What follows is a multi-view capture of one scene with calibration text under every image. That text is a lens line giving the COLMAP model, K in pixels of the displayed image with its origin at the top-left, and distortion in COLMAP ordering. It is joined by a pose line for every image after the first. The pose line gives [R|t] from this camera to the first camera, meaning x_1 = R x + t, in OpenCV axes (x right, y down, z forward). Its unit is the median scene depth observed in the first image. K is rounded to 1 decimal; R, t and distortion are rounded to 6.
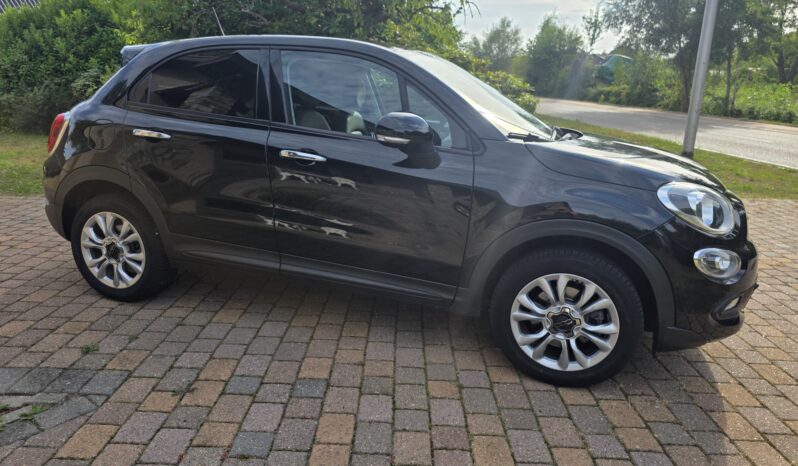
lens RADIAL K [[542.2, 0, 392.6], [0, 542.2, 231.7], [0, 0, 1]] dist [0.050608, -0.045976]
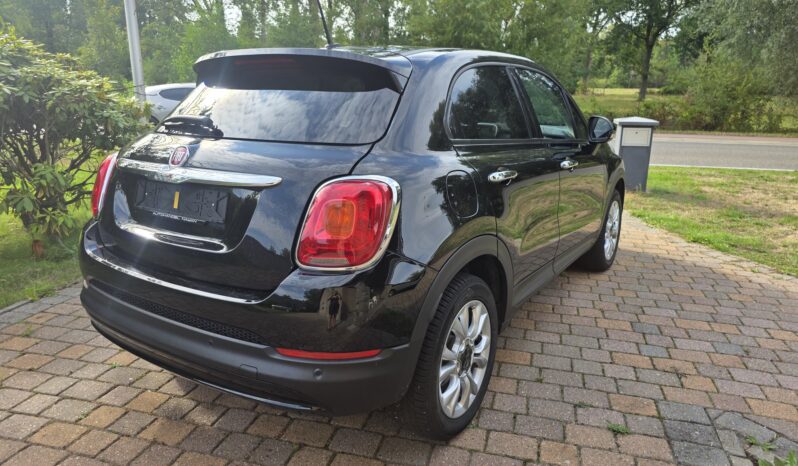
lens RADIAL K [[542.2, 0, 400.9], [0, 542.2, 229.6], [0, 0, 1]] dist [0.050608, -0.045976]
pose [[0.252624, -0.273874, 0.927995, -1.416217], [0.255117, 0.944018, 0.209154, -0.355181], [-0.933326, 0.183910, 0.308351, 1.063218]]
